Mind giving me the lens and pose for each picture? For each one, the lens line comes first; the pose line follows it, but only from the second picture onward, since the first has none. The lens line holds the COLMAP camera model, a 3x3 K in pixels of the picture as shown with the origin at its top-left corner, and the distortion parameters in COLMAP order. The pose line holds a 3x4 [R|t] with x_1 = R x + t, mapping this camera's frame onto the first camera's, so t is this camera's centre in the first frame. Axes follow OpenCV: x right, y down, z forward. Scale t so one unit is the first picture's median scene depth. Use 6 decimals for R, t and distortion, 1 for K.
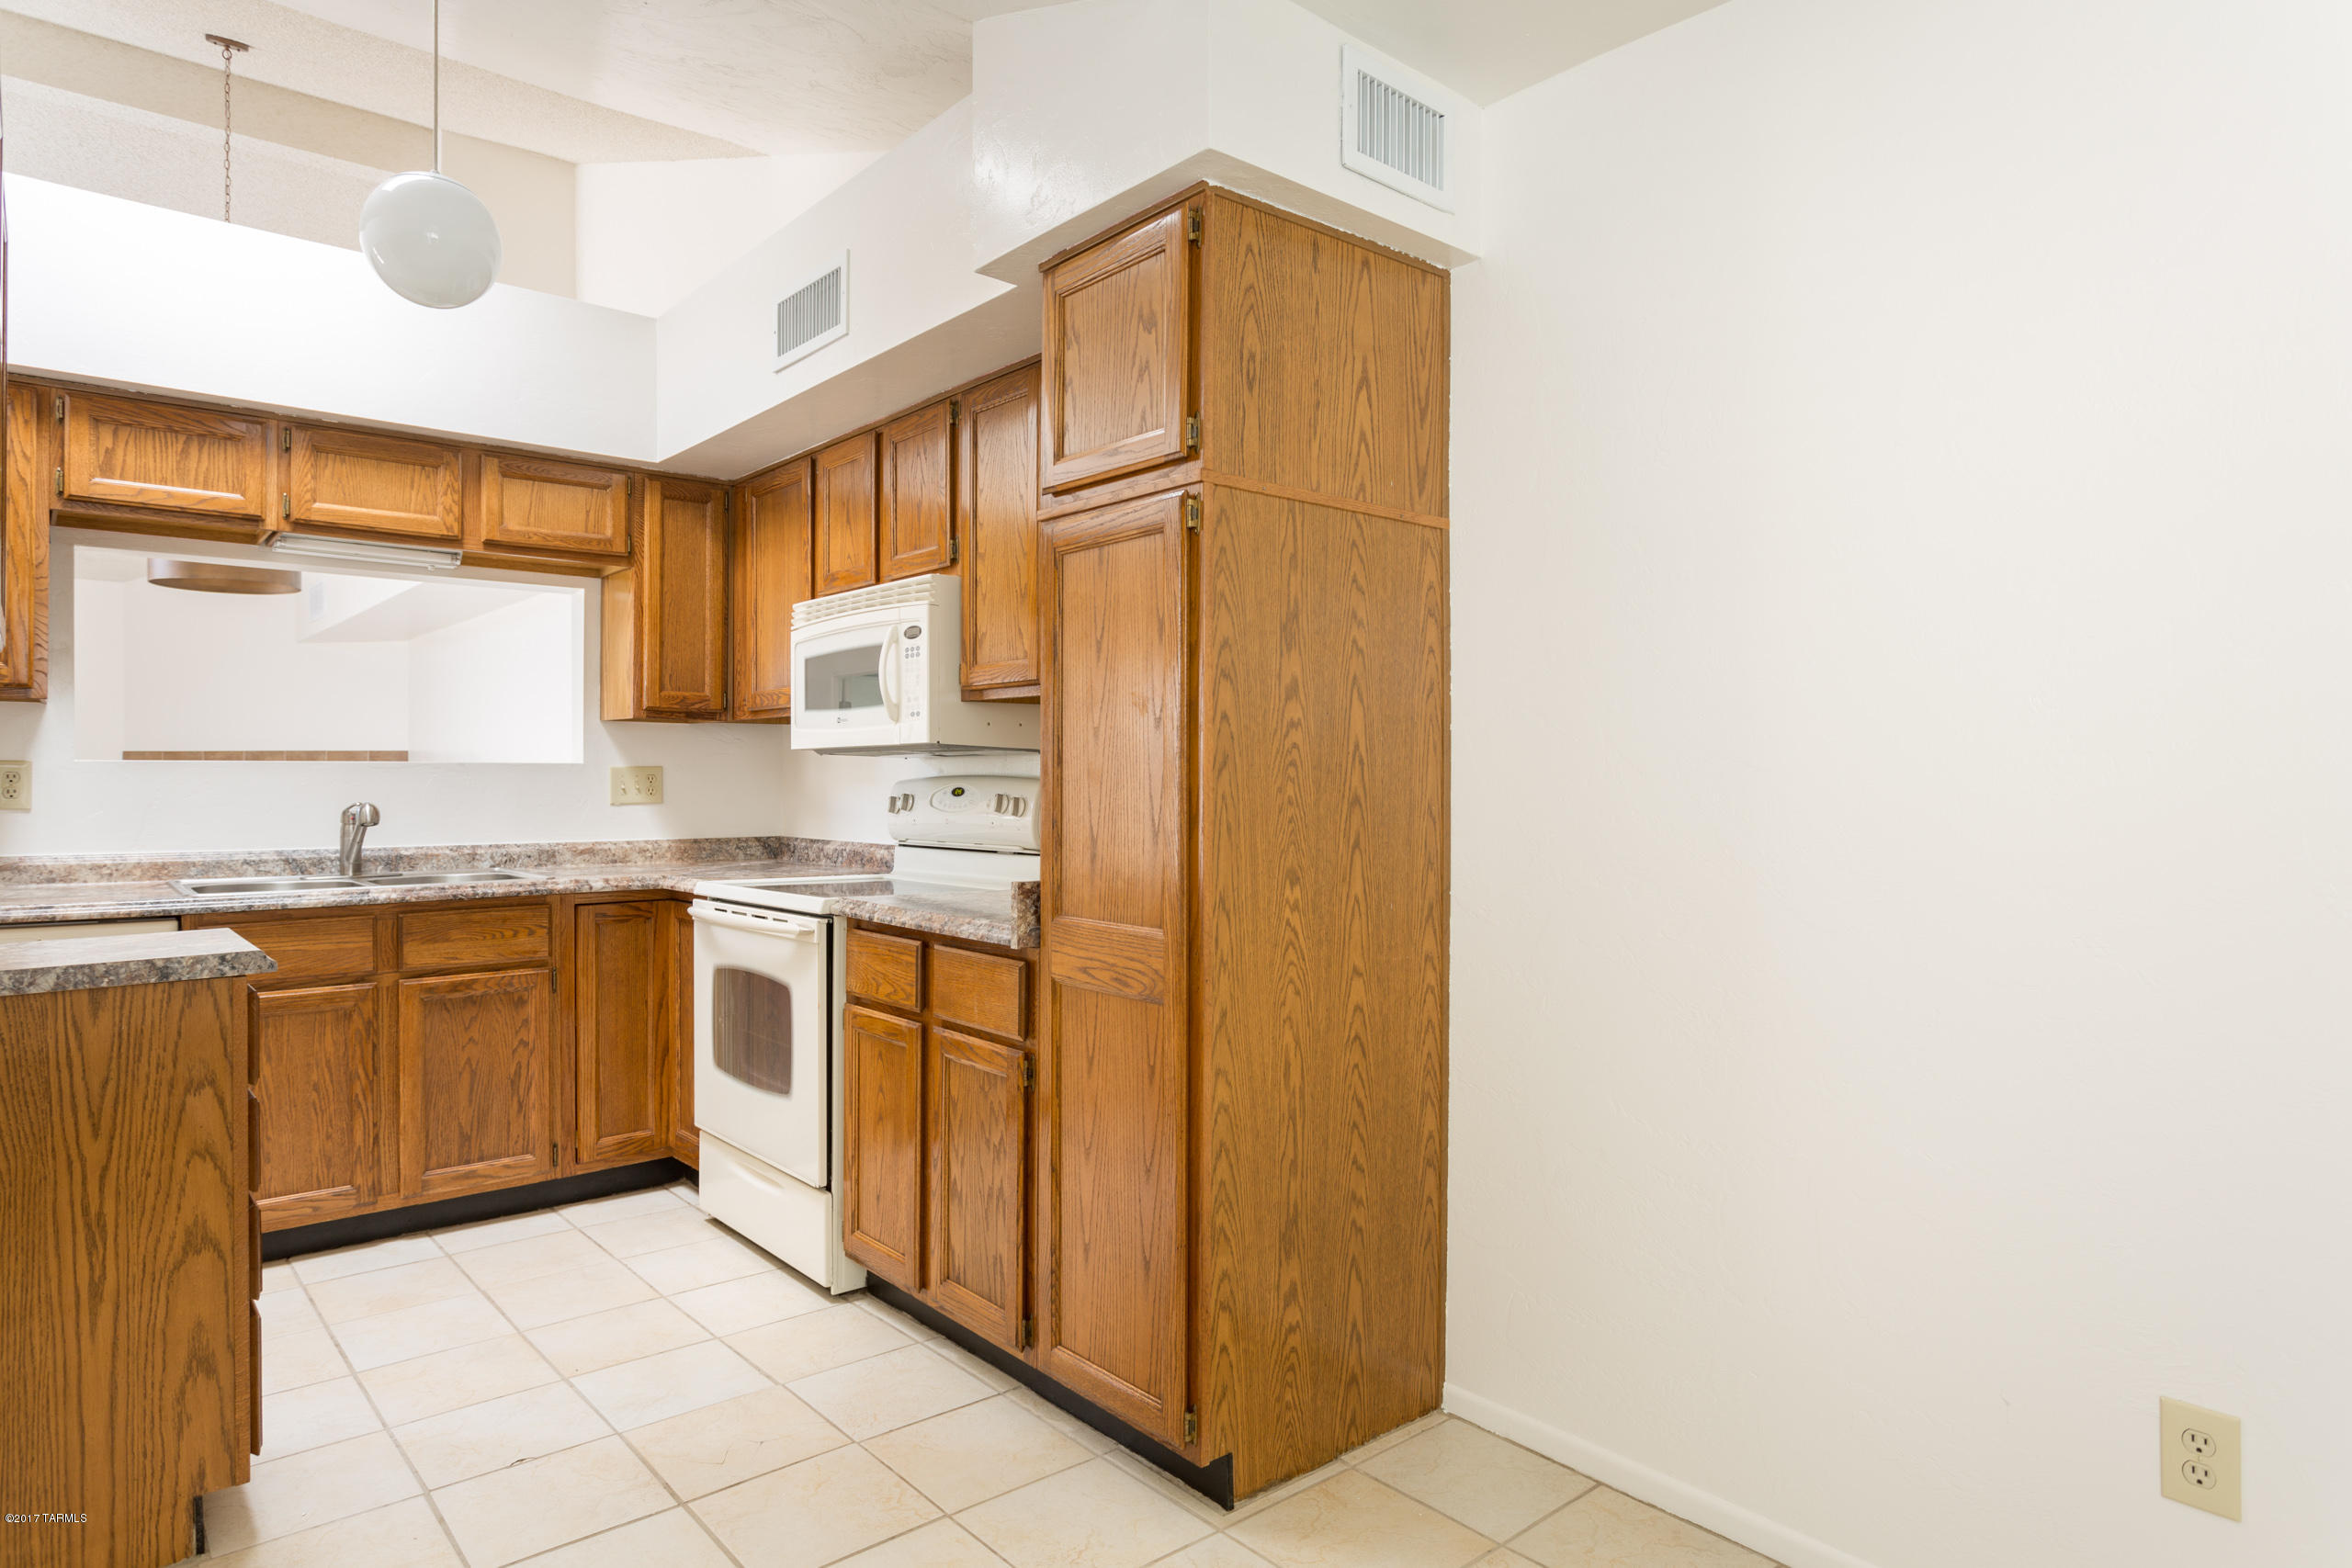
lens RADIAL K [[1350.1, 0, 1166.0], [0, 1350.1, 778.5], [0, 0, 1]] dist [-0.005188, 0.002625]
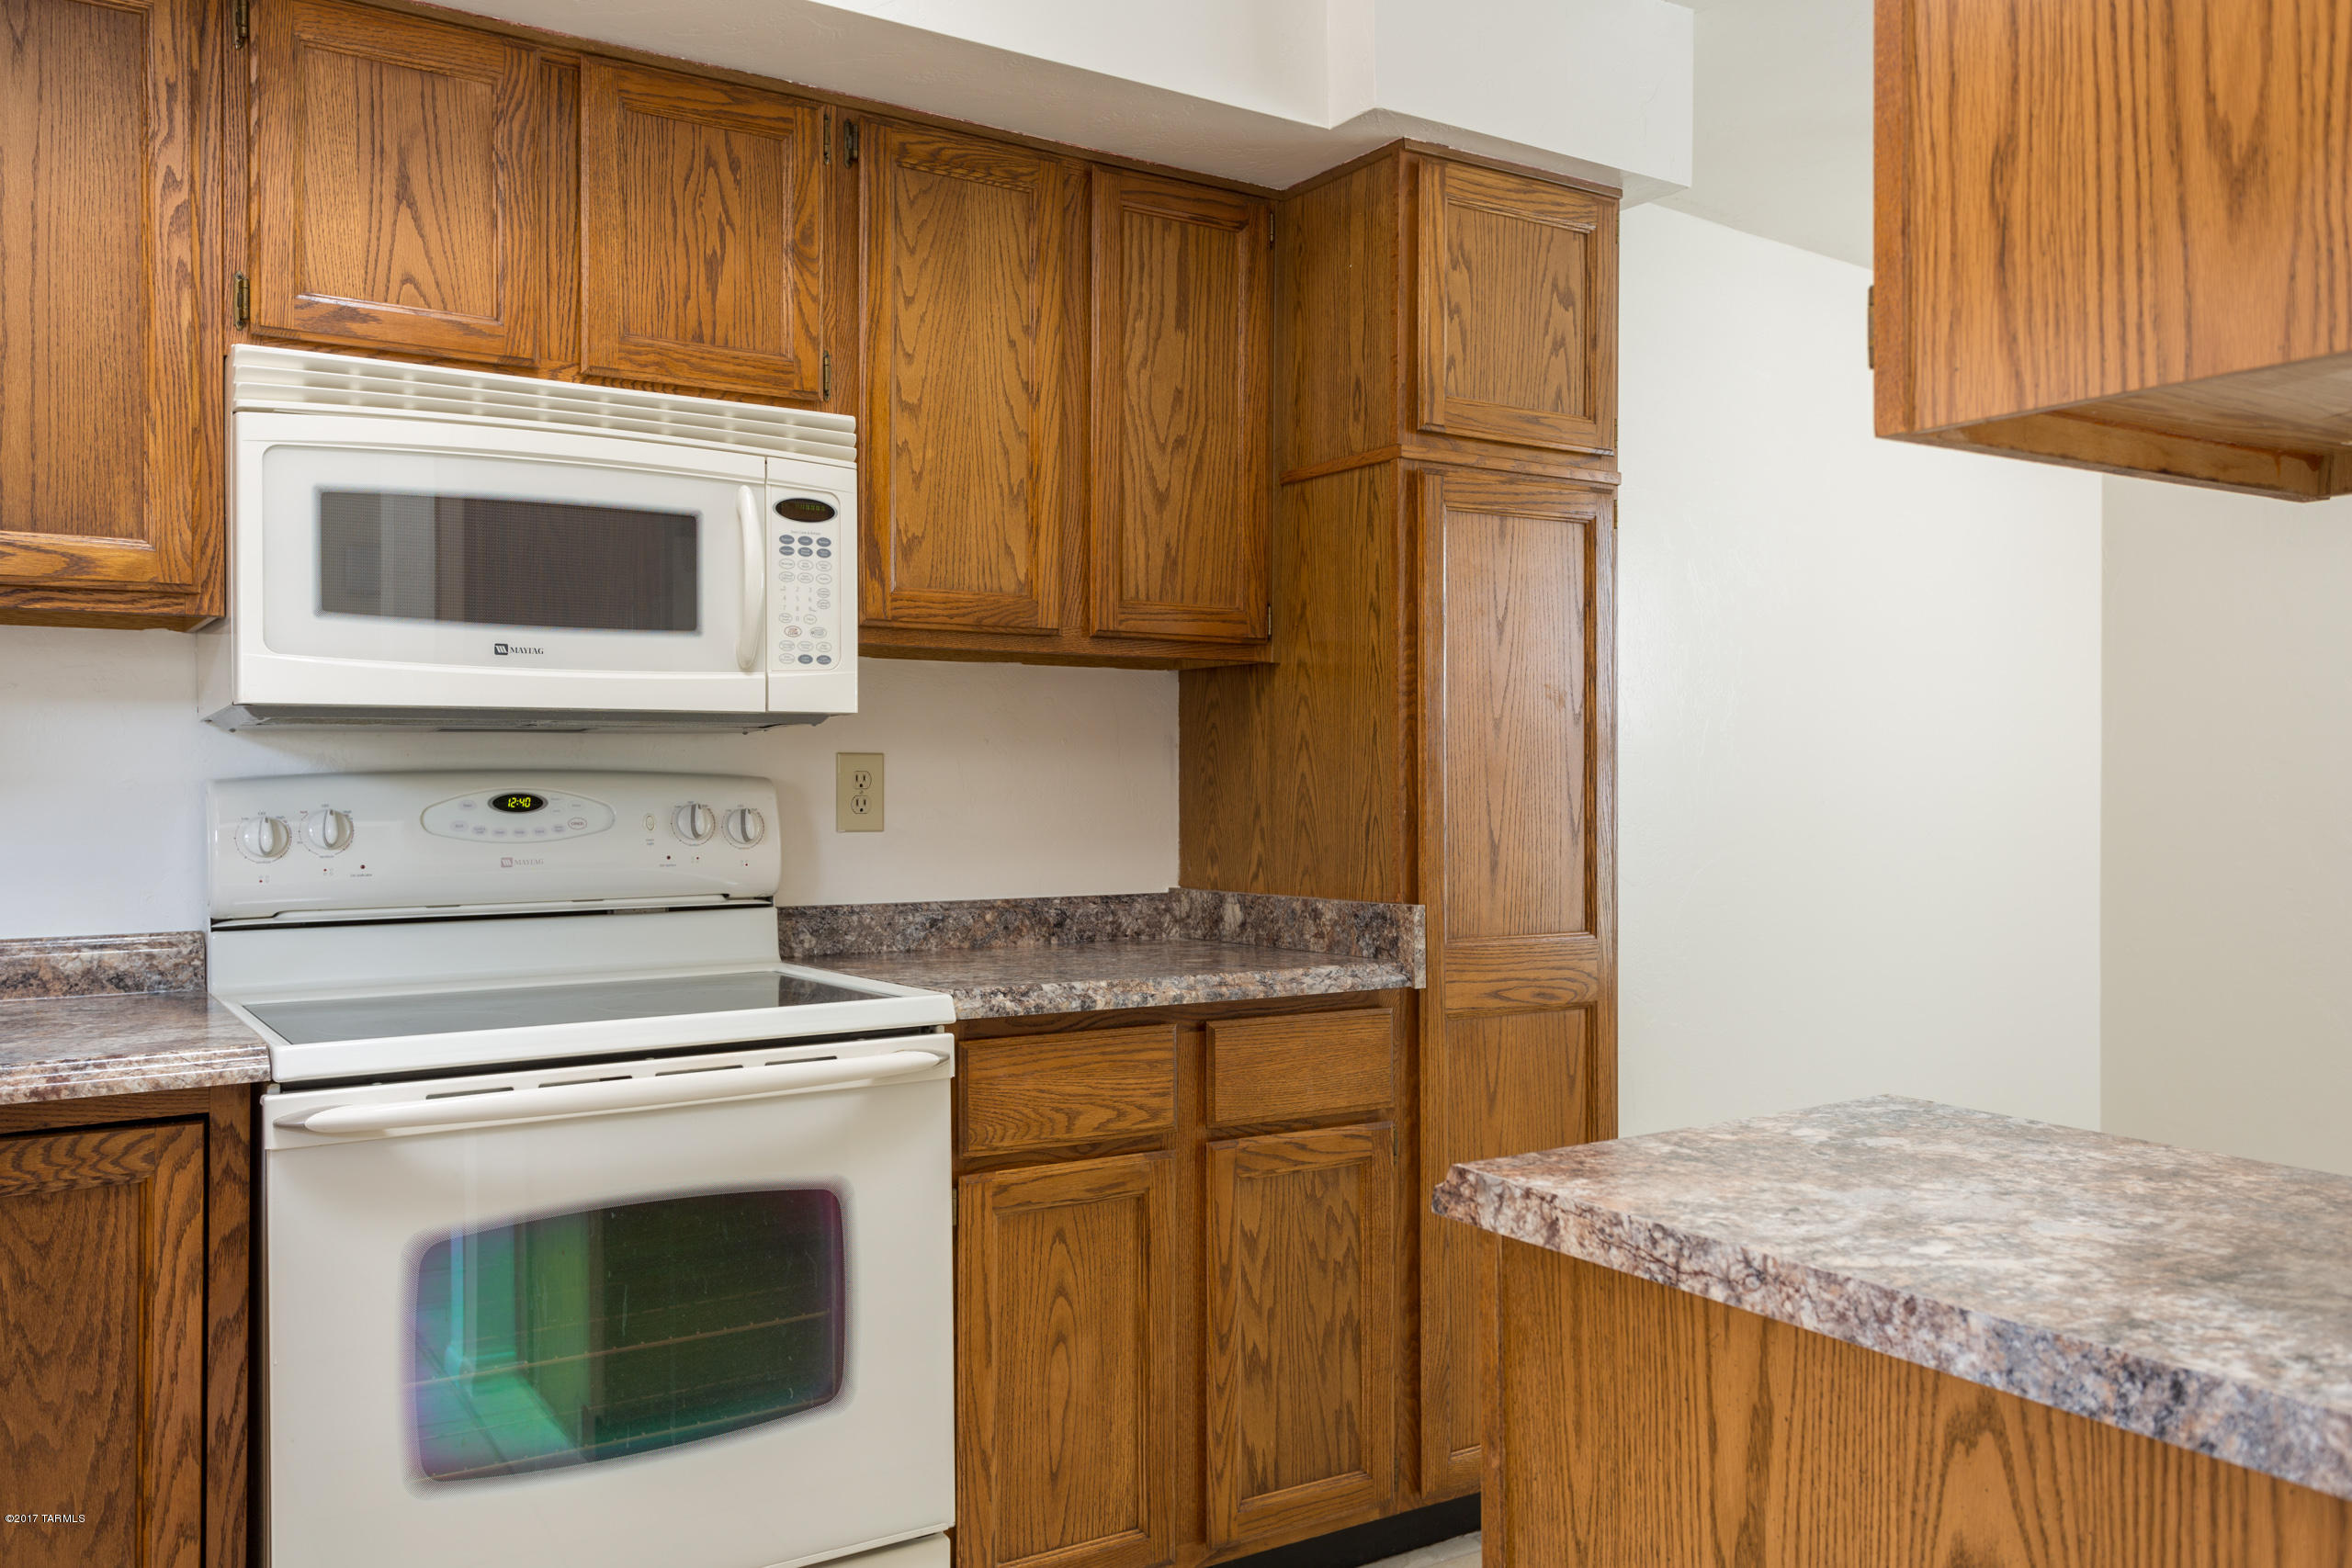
lens RADIAL K [[1851.6, 0, 1165.0], [0, 1851.6, 781.0], [0, 0, 1]] dist [0.020915, -0.011744]
pose [[0.124378, -0.000496, 0.992235, -0.872041], [0.000298, 1.000000, 0.000462, 0.001644], [-0.992235, 0.000239, 0.124378, 0.722296]]
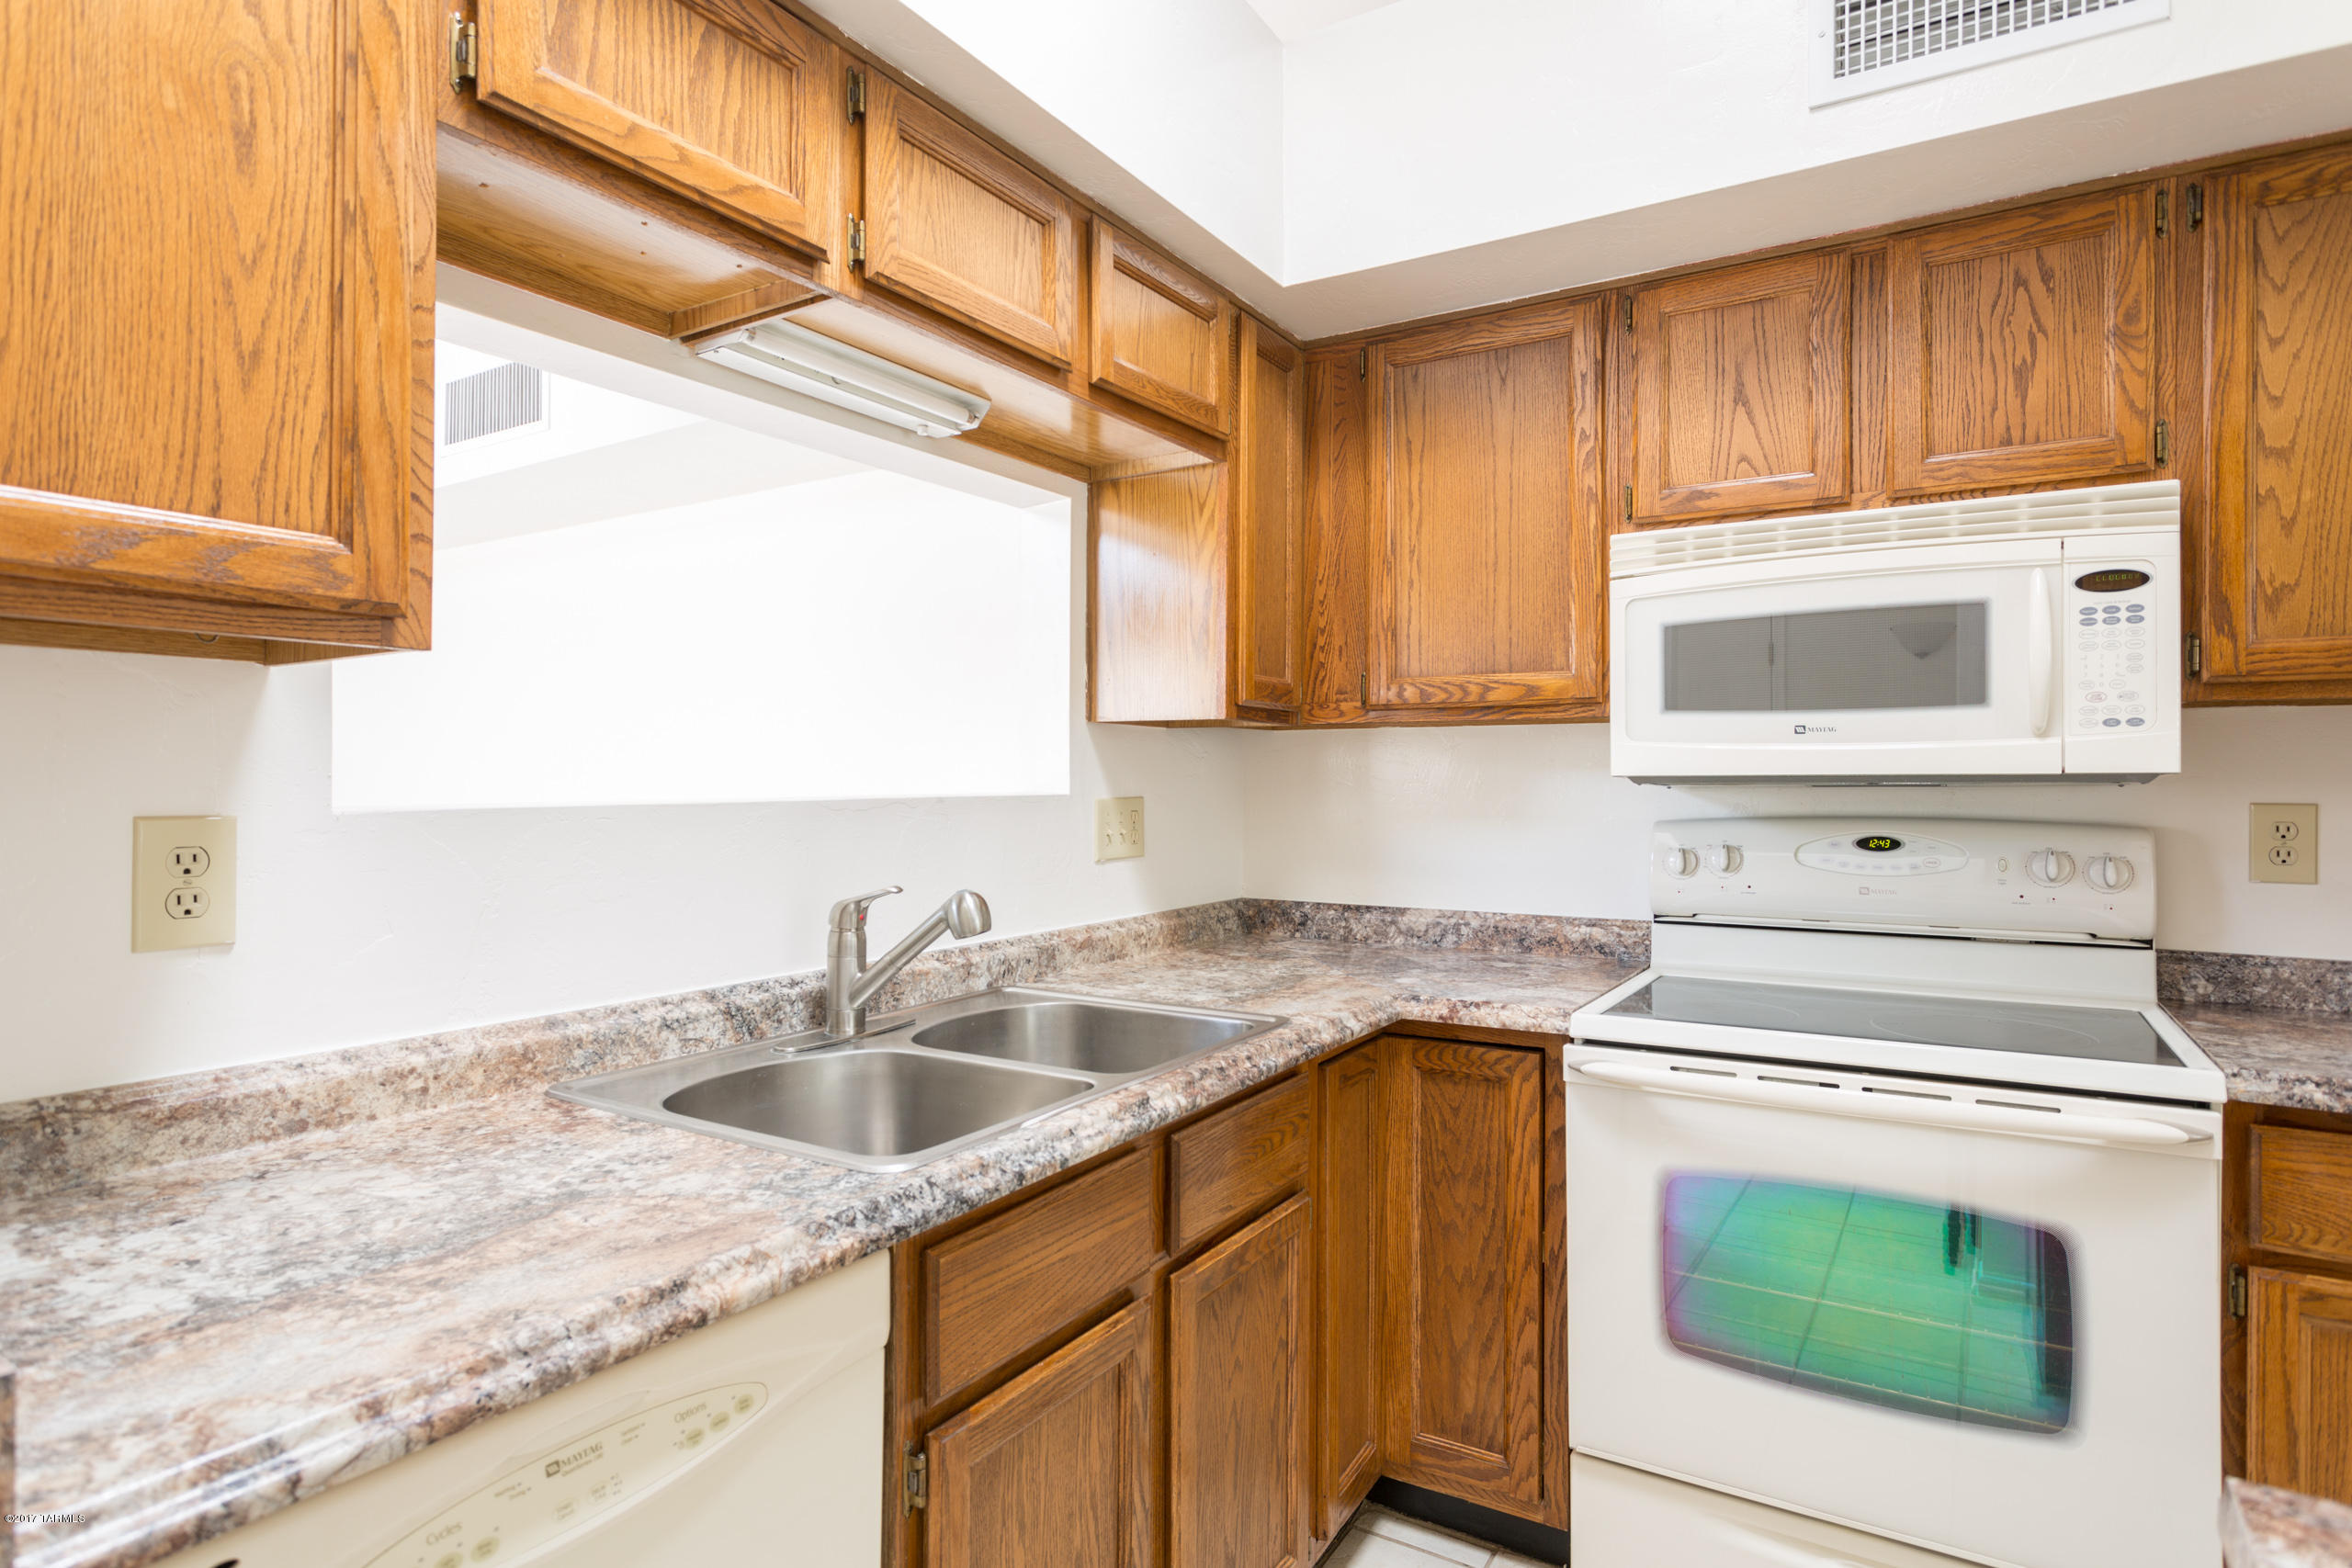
lens RADIAL K [[1246.9, 0, 1167.3], [0, 1246.9, 778.0], [0, 0, 1]] dist [-0.005739, 0.004762]
pose [[0.952171, -0.001659, 0.305560, -0.697983], [0.001267, 0.999998, 0.001481, -0.023846], [-0.305562, -0.001023, 0.952172, 0.585041]]
